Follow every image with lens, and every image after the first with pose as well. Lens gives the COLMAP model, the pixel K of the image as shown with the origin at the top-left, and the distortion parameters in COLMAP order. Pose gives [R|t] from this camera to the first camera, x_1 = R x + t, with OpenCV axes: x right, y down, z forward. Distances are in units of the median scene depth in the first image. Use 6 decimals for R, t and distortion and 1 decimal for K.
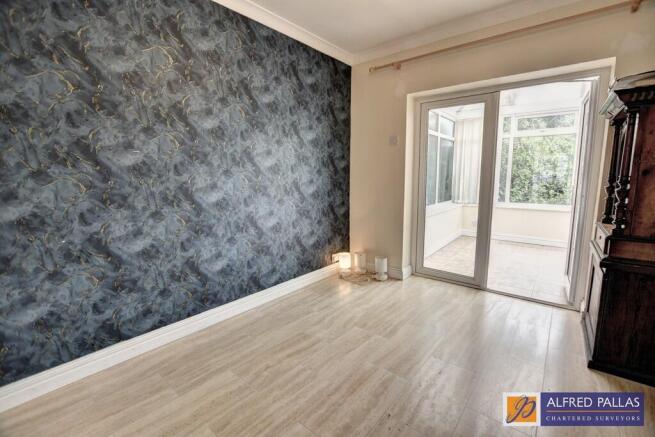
lens RADIAL K [[291.0, 0, 327.6], [0, 291.0, 219.4], [0, 0, 1]] dist [-0.026409, 0.001431]
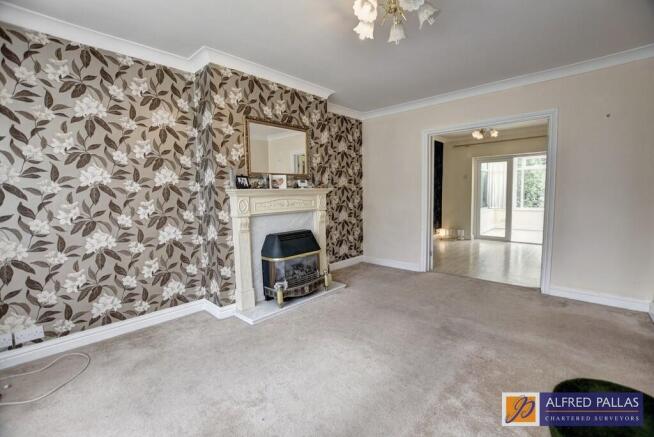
lens RADIAL K [[290.6, 0, 326.8], [0, 290.6, 217.0], [0, 0, 1]] dist [-0.026409, 0.001431]
pose [[0.998199, -0.003195, -0.059900, -0.704493], [-0.000860, 0.997716, -0.067540, 0.188372], [0.059979, 0.067470, 0.995917, -1.252378]]
